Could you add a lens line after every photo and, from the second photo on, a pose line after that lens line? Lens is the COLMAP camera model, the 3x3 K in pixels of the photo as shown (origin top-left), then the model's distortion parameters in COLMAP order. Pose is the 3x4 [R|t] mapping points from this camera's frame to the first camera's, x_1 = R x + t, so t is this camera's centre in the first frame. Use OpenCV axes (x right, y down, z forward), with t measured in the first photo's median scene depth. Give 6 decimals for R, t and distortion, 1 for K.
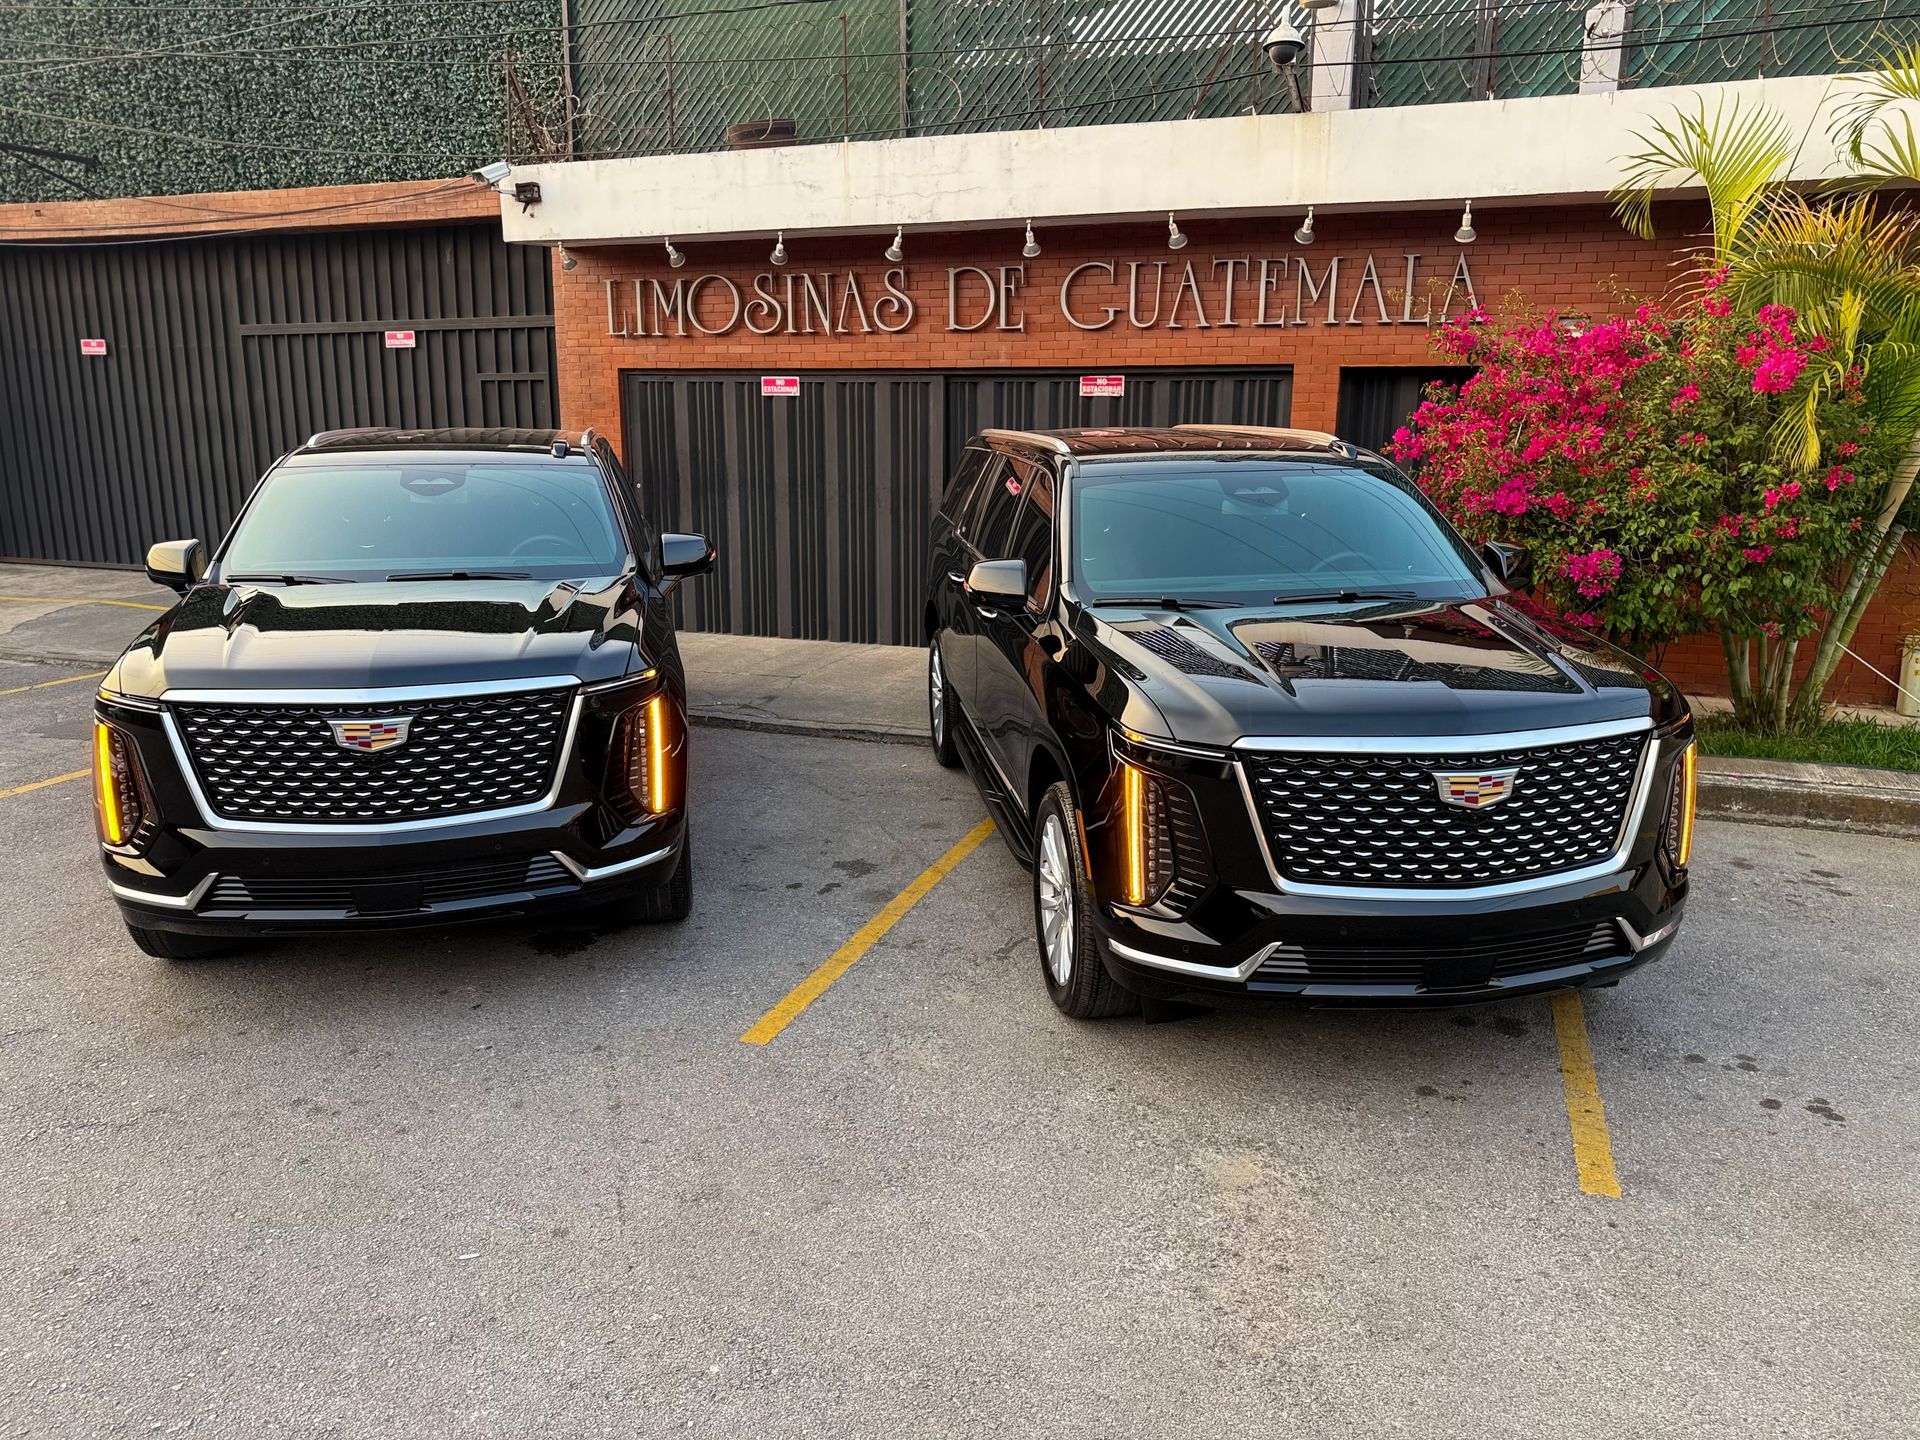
lens RADIAL K [[1375.7, 0, 960.0], [0, 1375.7, 720.0], [0, 0, 1]] dist [-0.000783, -0.000177]
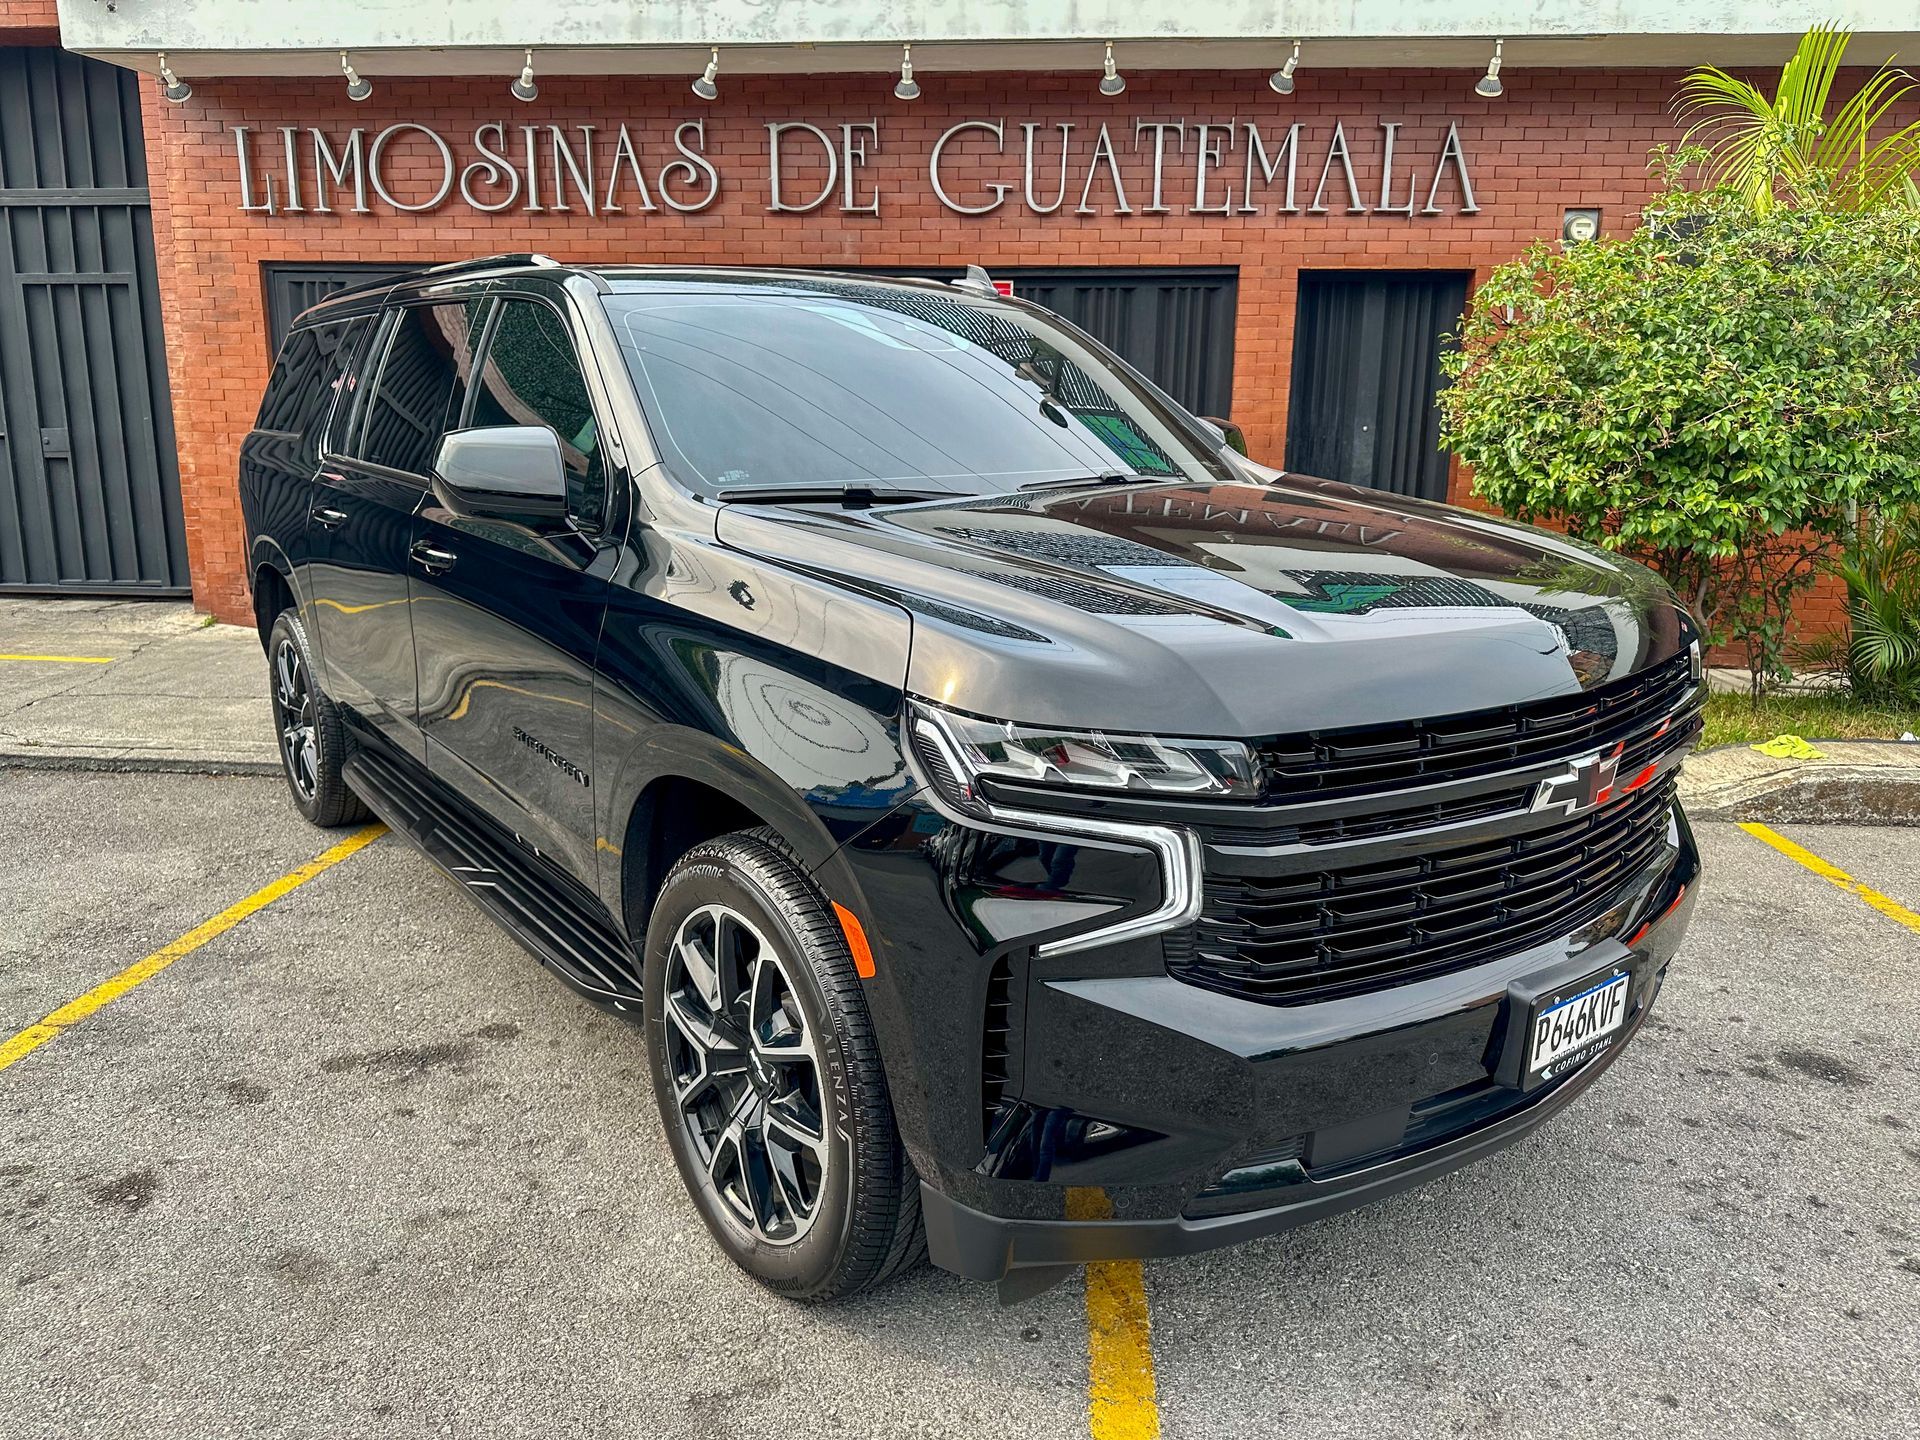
lens RADIAL K [[1365.8, 0, 974.3], [0, 1365.8, 706.7], [0, 0, 1]] dist [0.017915, -0.033740]
pose [[0.959553, -0.051748, 0.276733, -0.116322], [0.054700, 0.998498, -0.002953, -0.013971], [-0.276164, 0.017971, 0.960942, 0.275632]]
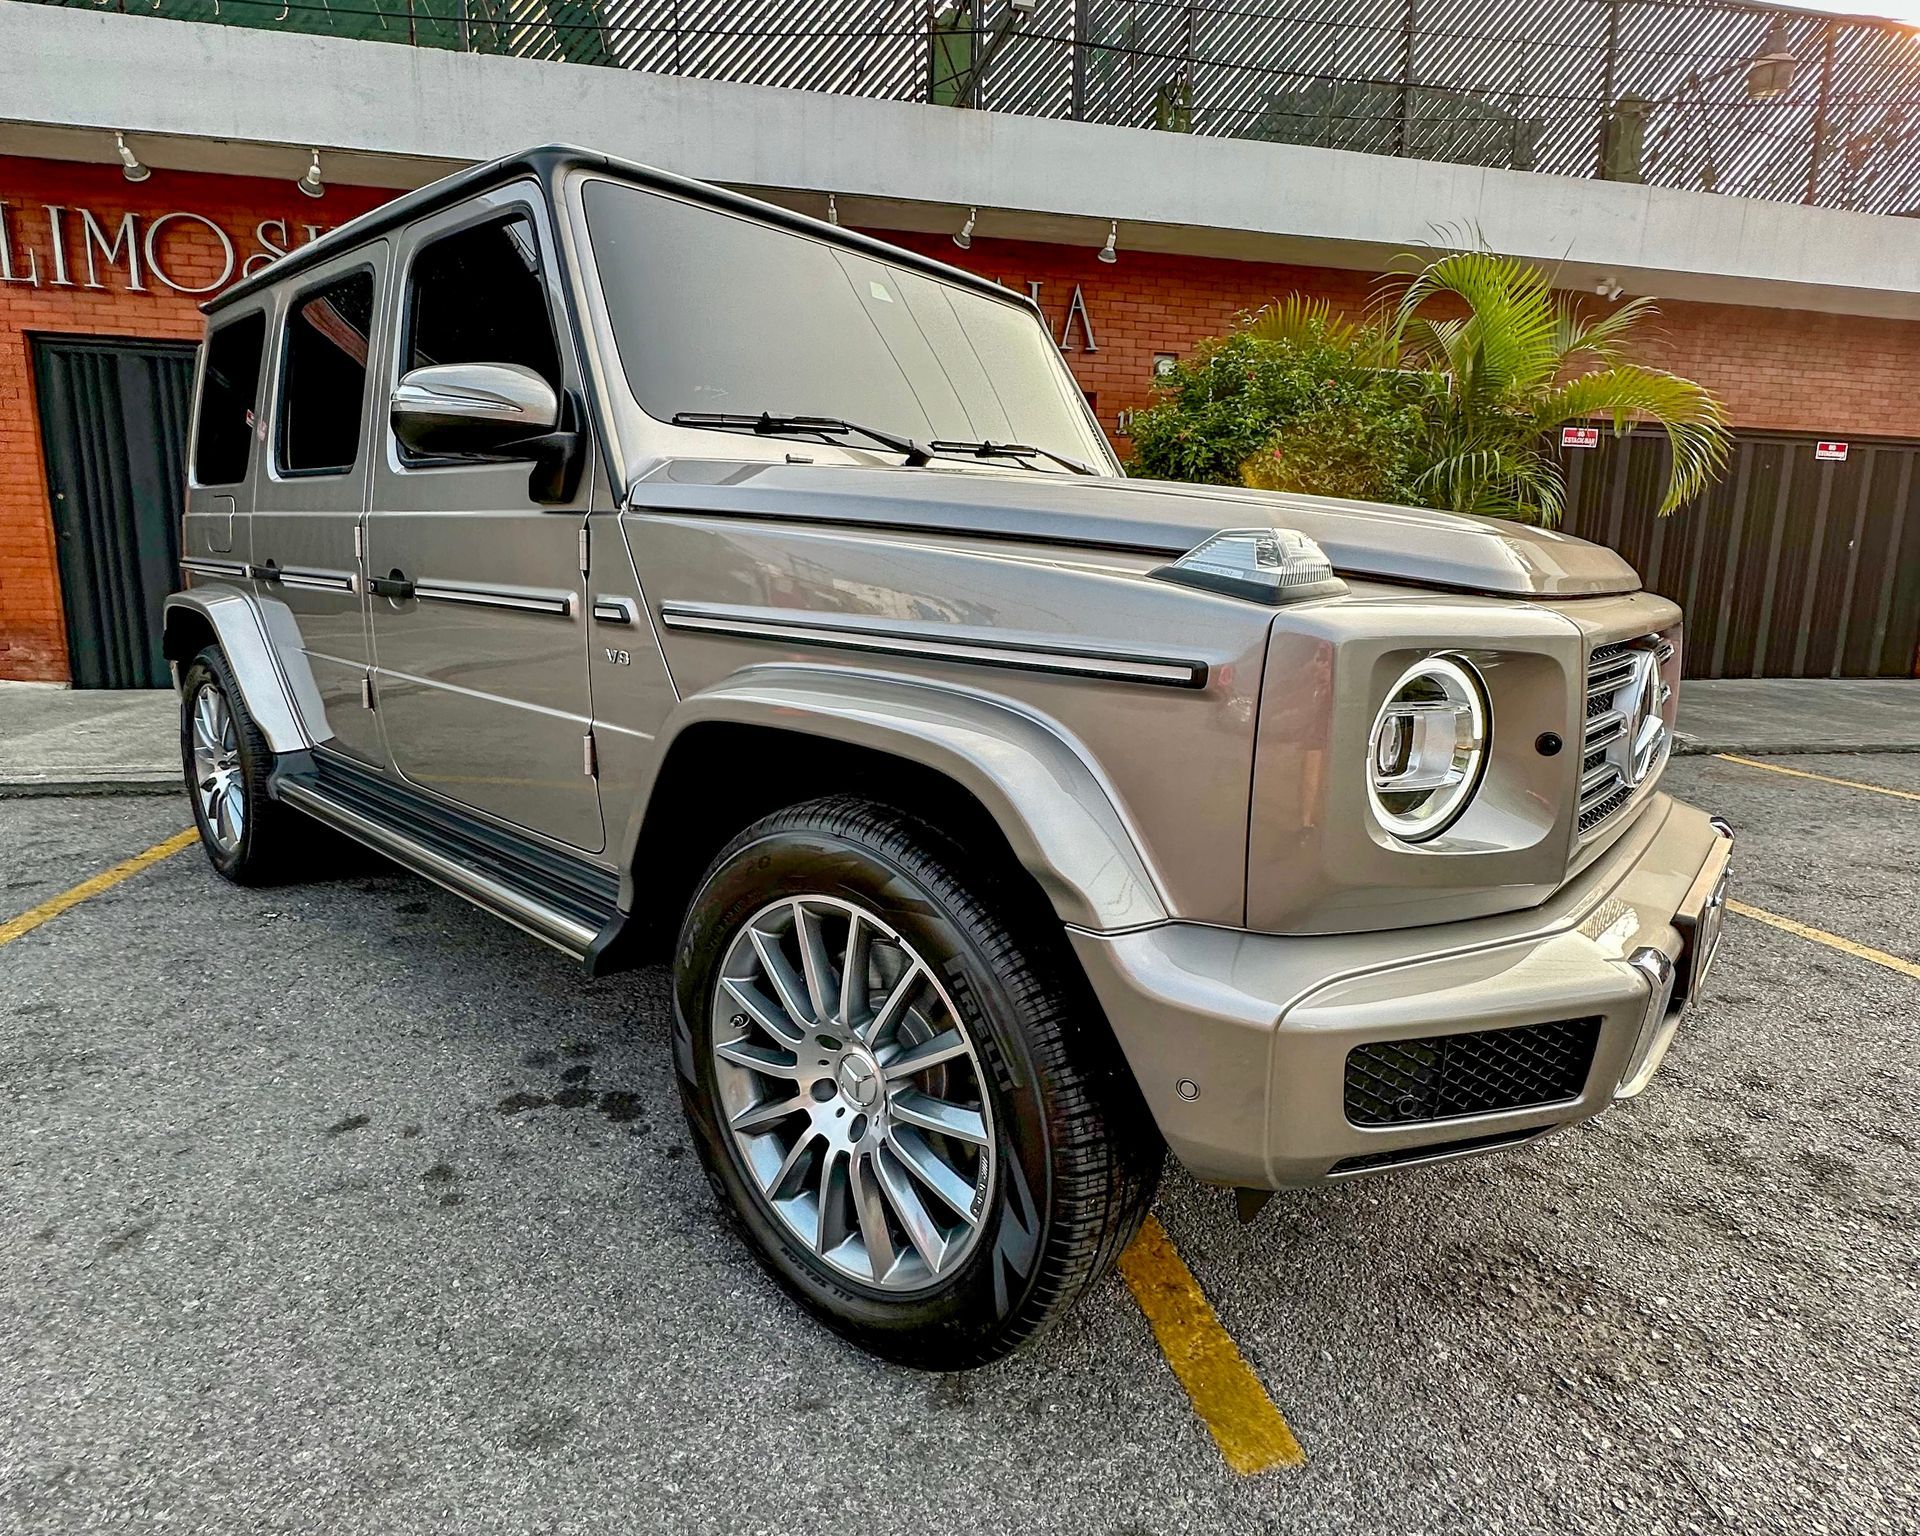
lens RADIAL K [[1021.4, 0, 962.4], [0, 1021.4, 730.4], [0, 0, 1]] dist [-0.004229, 0.000993]
pose [[0.841988, -0.078228, 0.533794, -0.146696], [0.102963, 0.994546, -0.016658, 0.013132], [-0.529579, 0.068987, 0.845451, 0.331375]]
